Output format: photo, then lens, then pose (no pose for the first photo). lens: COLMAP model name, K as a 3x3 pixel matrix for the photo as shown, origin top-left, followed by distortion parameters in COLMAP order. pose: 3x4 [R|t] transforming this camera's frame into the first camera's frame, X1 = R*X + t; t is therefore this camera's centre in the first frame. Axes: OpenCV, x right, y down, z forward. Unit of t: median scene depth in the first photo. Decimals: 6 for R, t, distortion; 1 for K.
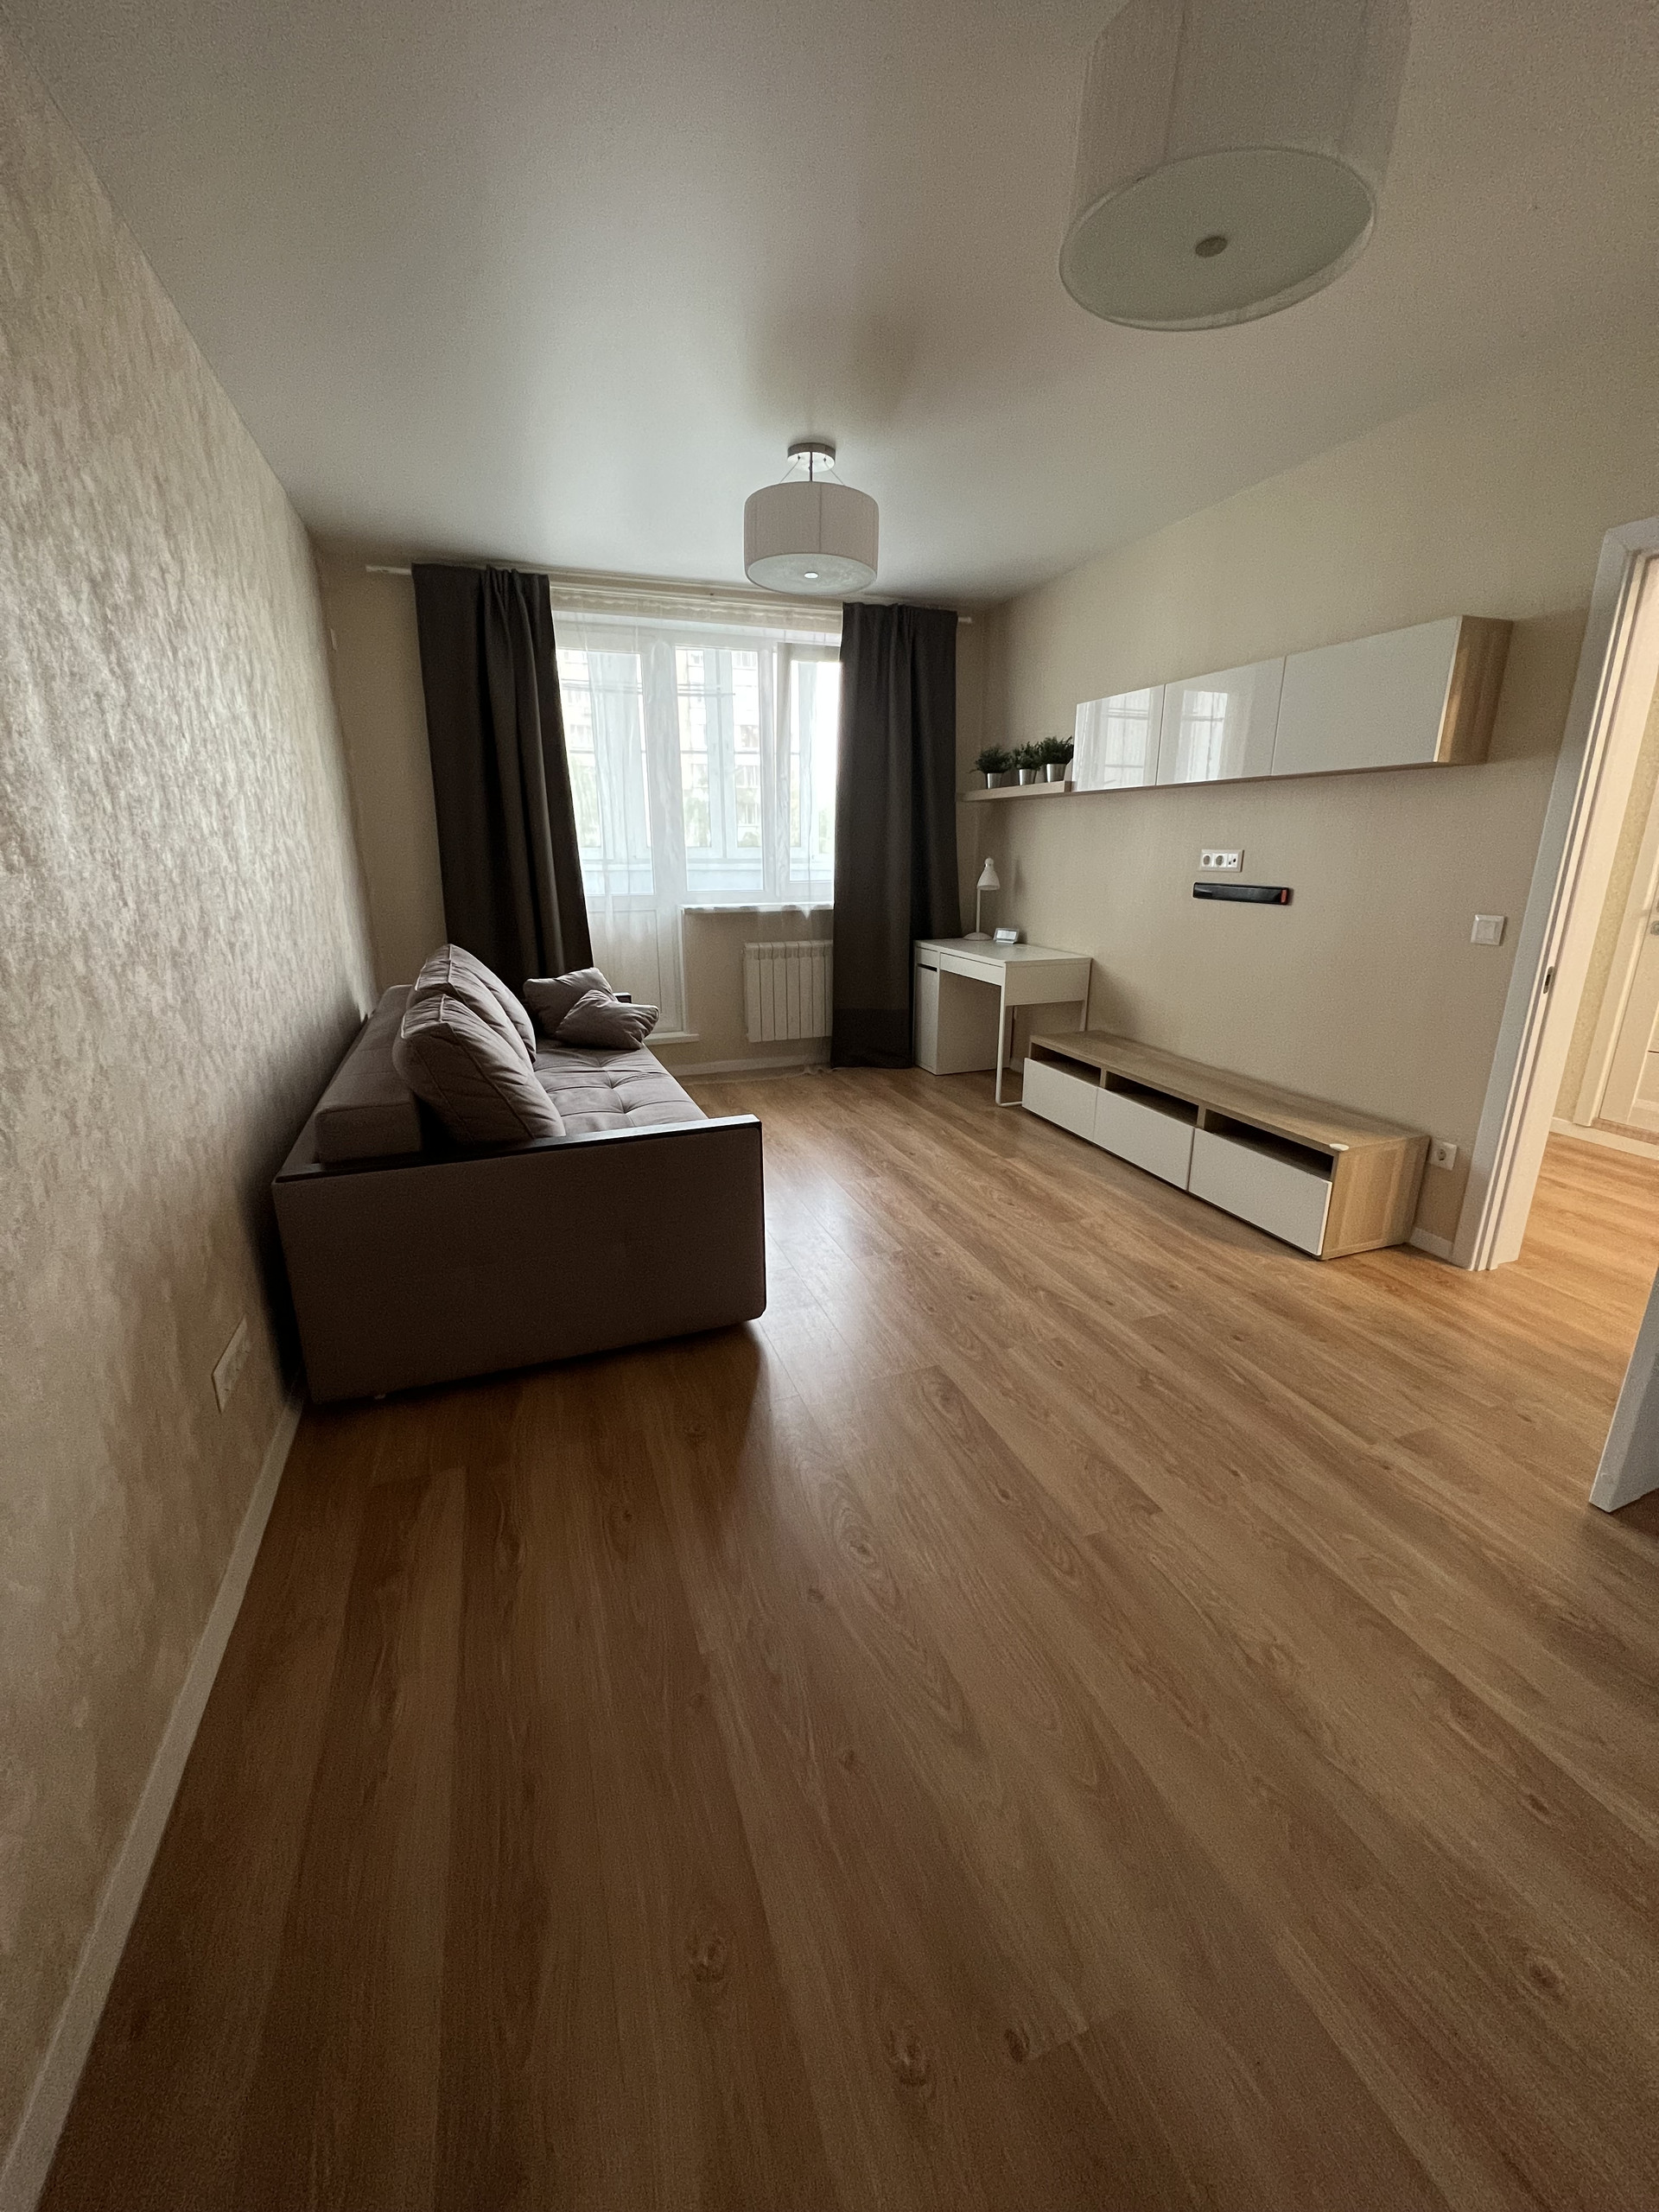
lens RADIAL K [[885.4, 0, 834.3], [0, 885.4, 1103.9], [0, 0, 1]] dist [-0.000727, -0.000217]
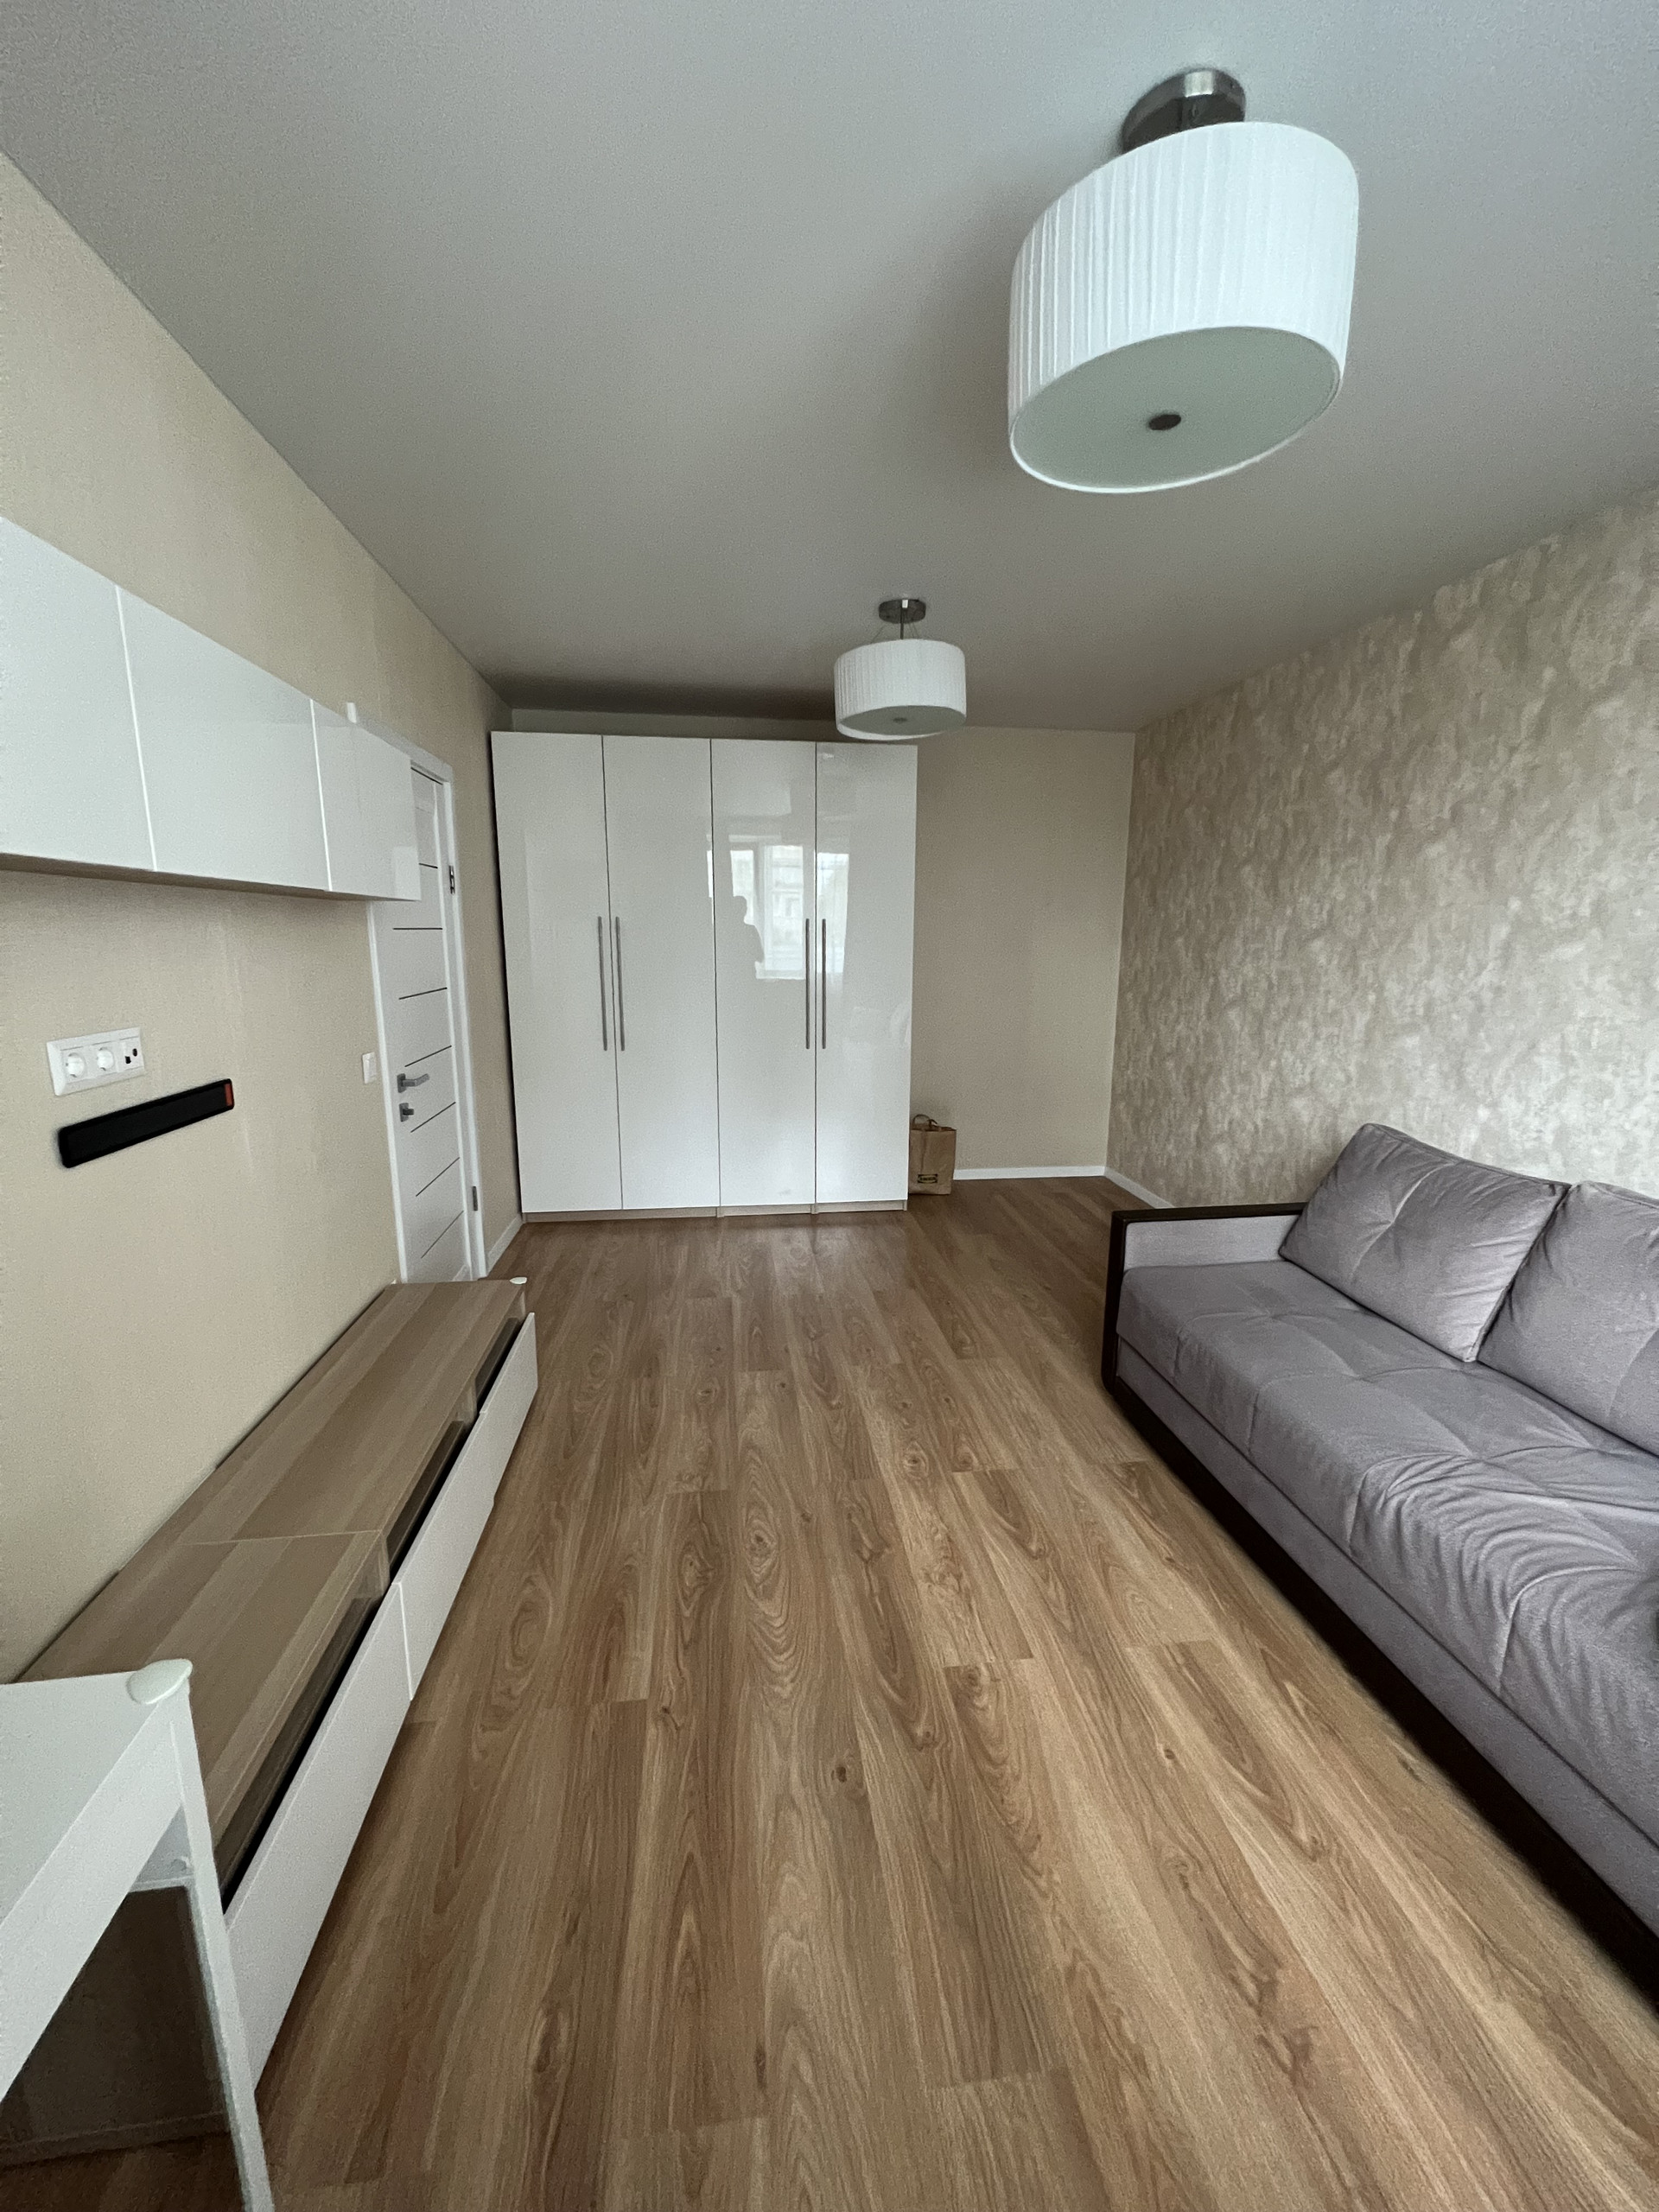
lens RADIAL K [[885.4, 0, 834.3], [0, 885.4, 1103.9], [0, 0, 1]] dist [-0.000727, -0.000217]
pose [[-0.974784, -0.044076, 0.218756, 0.014470], [0.061353, 0.889584, 0.452632, -0.356410], [-0.214552, 0.454639, -0.864448, 1.092160]]
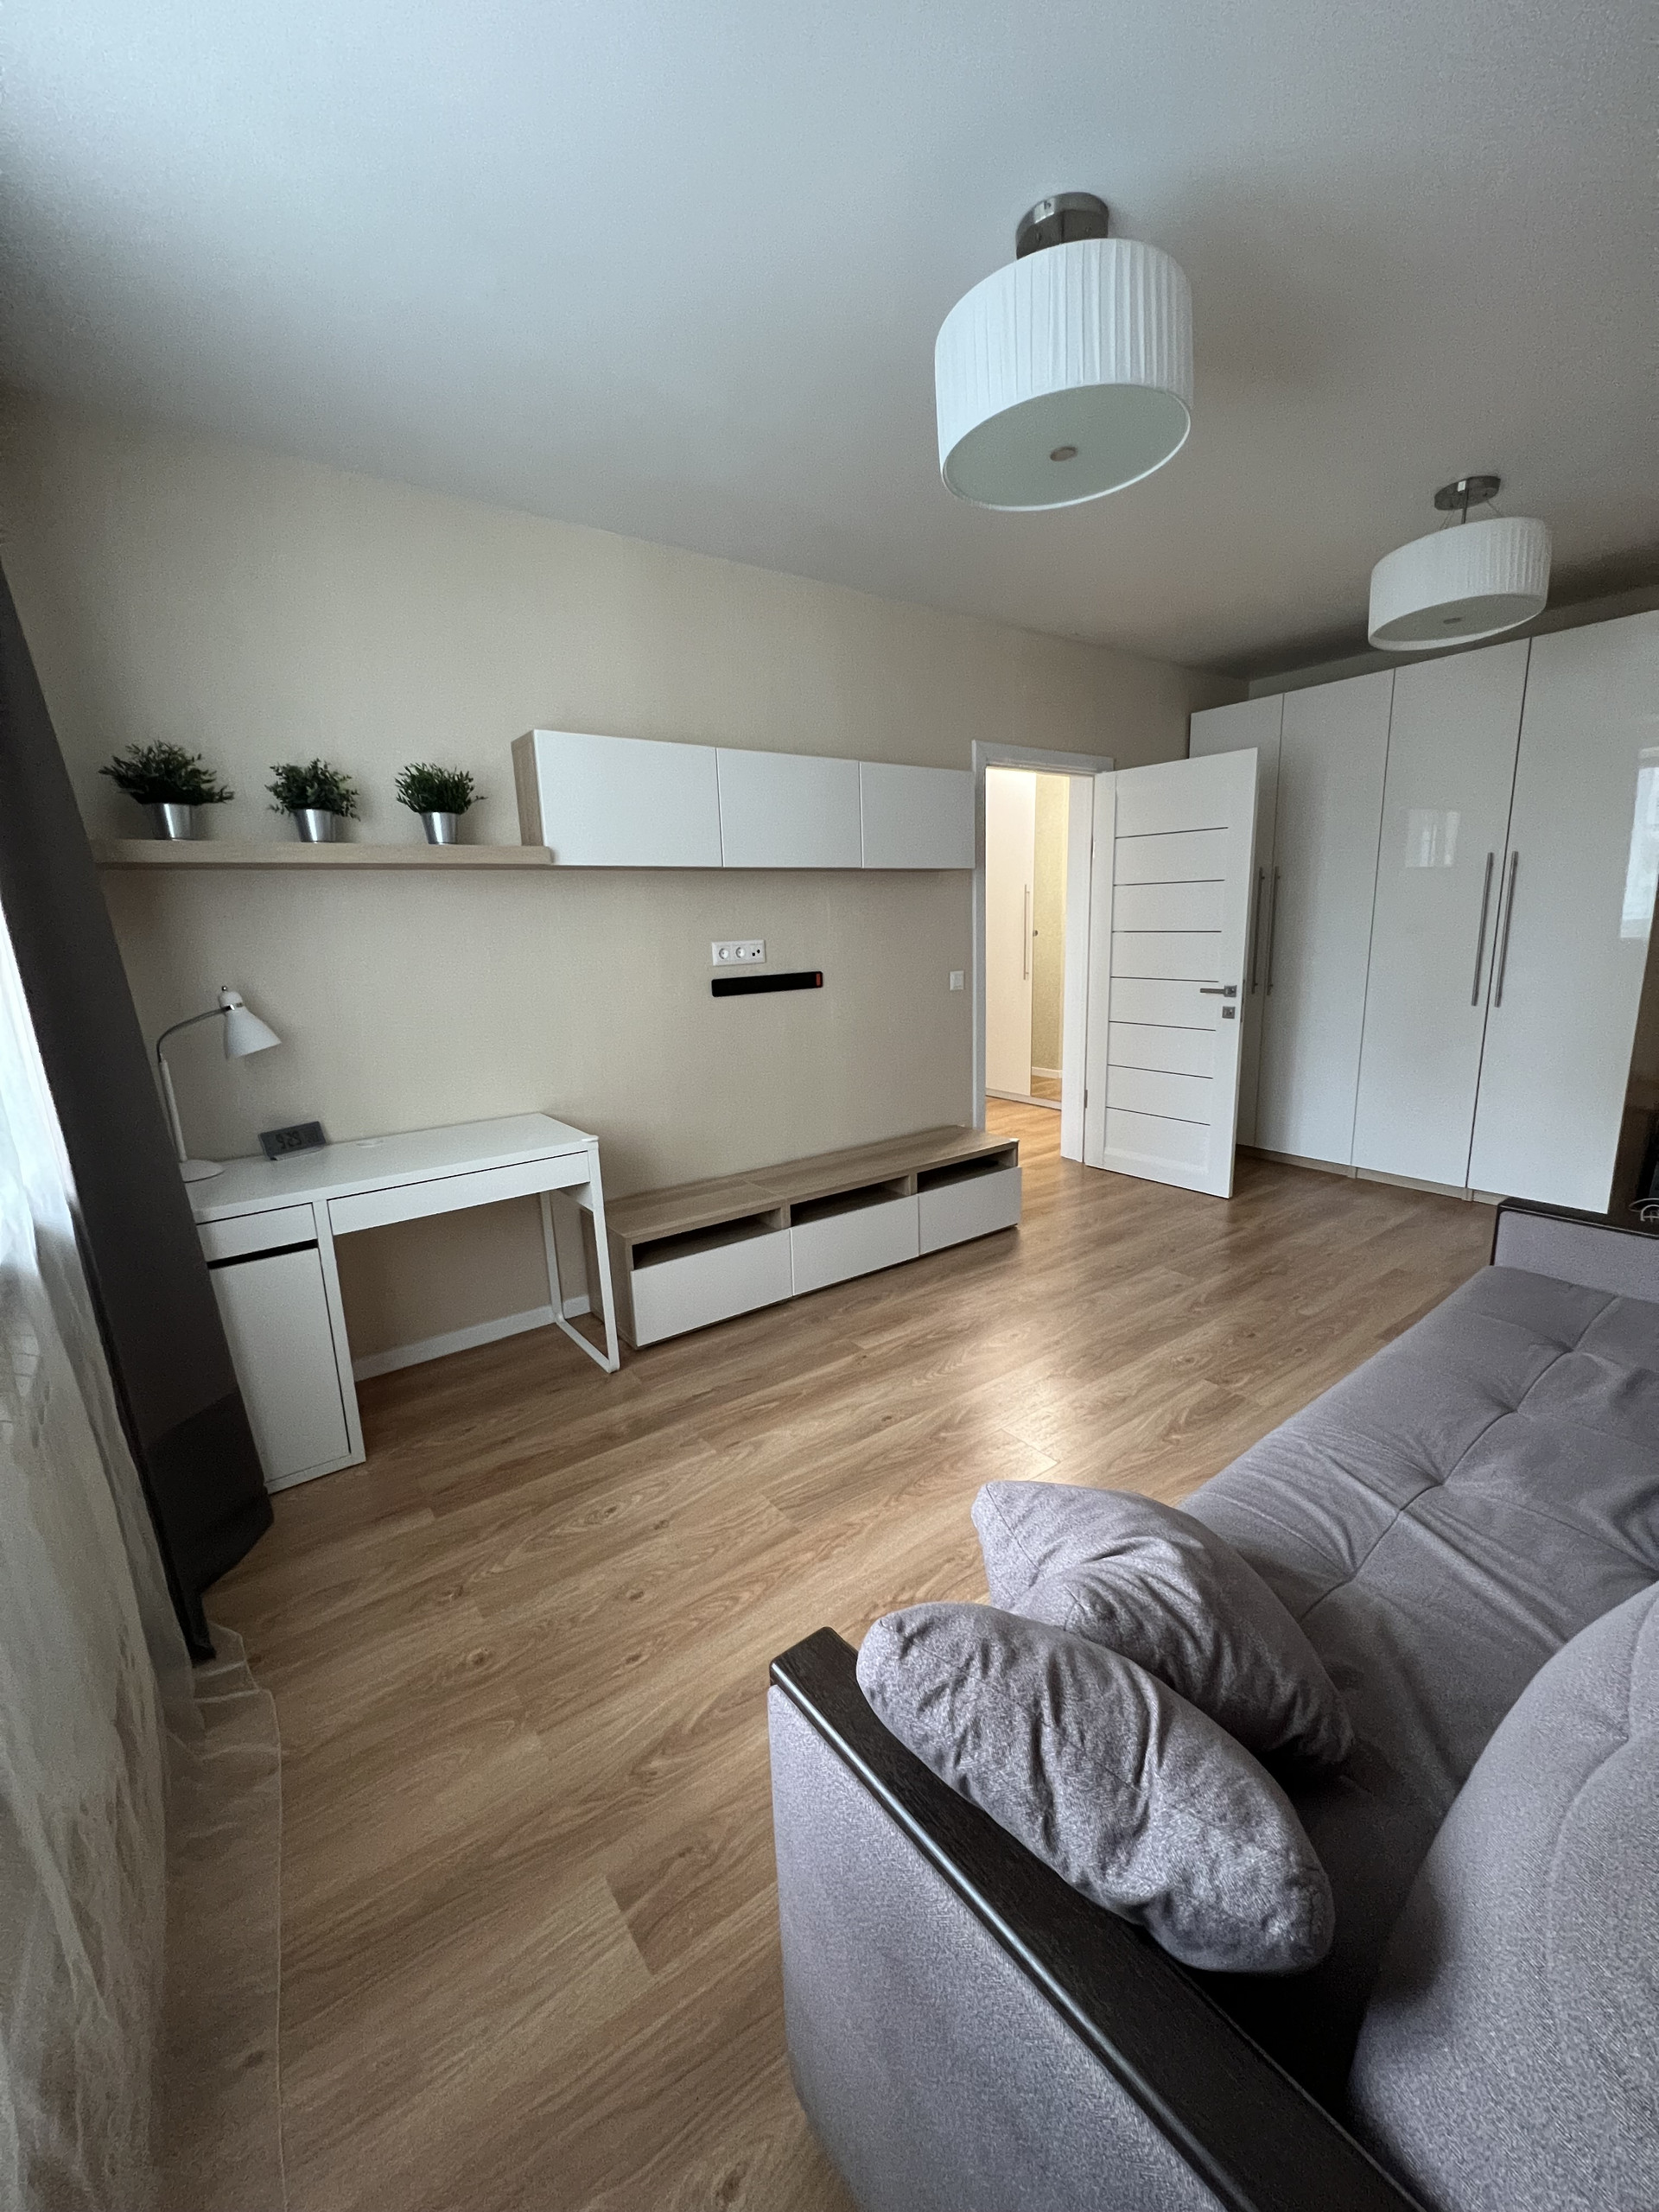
lens RADIAL K [[885.4, 0, 834.3], [0, 885.4, 1103.9], [0, 0, 1]] dist [-0.000727, -0.000217]
pose [[-0.279451, -0.184846, 0.942199, -0.407807], [0.306705, 0.912698, 0.270026, -0.295636], [-0.909857, 0.364436, -0.198361, 0.973079]]
